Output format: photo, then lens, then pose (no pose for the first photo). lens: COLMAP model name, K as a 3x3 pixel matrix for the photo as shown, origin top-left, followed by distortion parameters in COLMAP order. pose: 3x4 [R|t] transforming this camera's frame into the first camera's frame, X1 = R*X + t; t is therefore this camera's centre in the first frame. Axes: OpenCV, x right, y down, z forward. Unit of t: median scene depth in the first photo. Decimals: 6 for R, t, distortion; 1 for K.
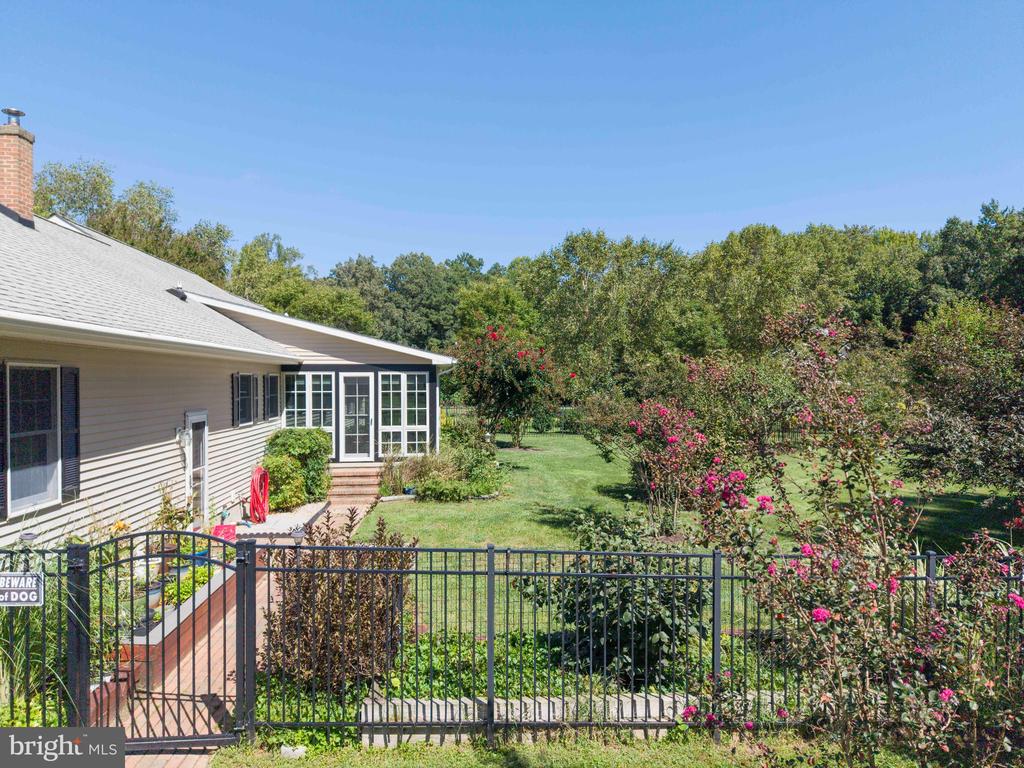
lens RADIAL K [[687.9, 0, 519.4], [0, 687.9, 381.3], [0, 0, 1]] dist [0.033306, -0.032784]
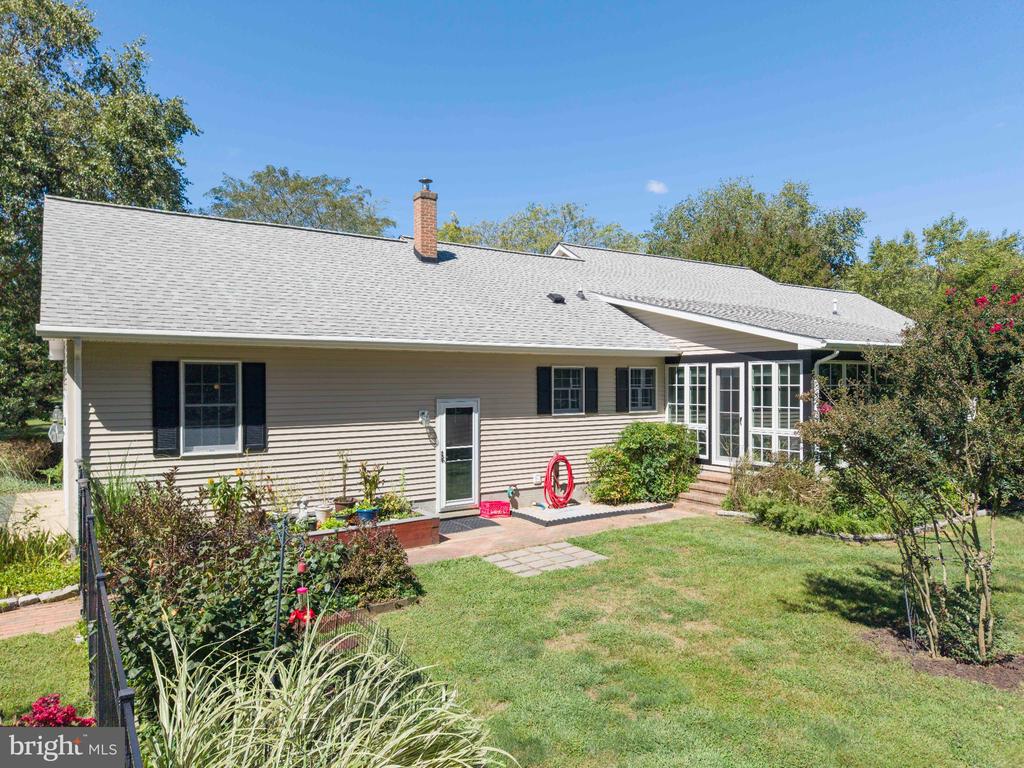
lens RADIAL K [[687.9, 0, 506.8], [0, 687.9, 383.7], [0, 0, 1]] dist [0.033306, -0.032784]
pose [[0.457929, 0.003606, -0.888981, 0.405160], [0.002203, 0.999984, 0.005191, 0.007762], [0.888986, -0.004335, 0.457914, 0.357096]]
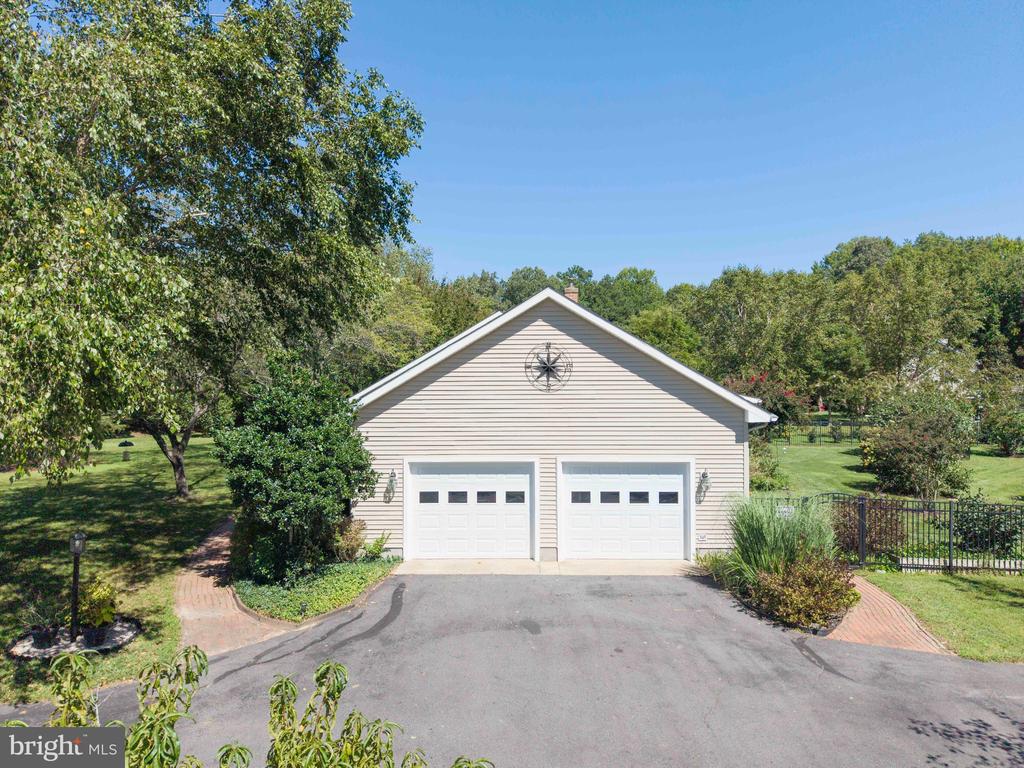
lens RADIAL K [[687.9, 0, 508.9], [0, 687.9, 382.7], [0, 0, 1]] dist [0.033306, -0.032784]
pose [[0.993572, -0.001877, -0.113186, -0.475847], [0.002547, 0.999980, 0.005773, -0.080274], [0.113173, -0.006025, 0.993557, -0.619021]]
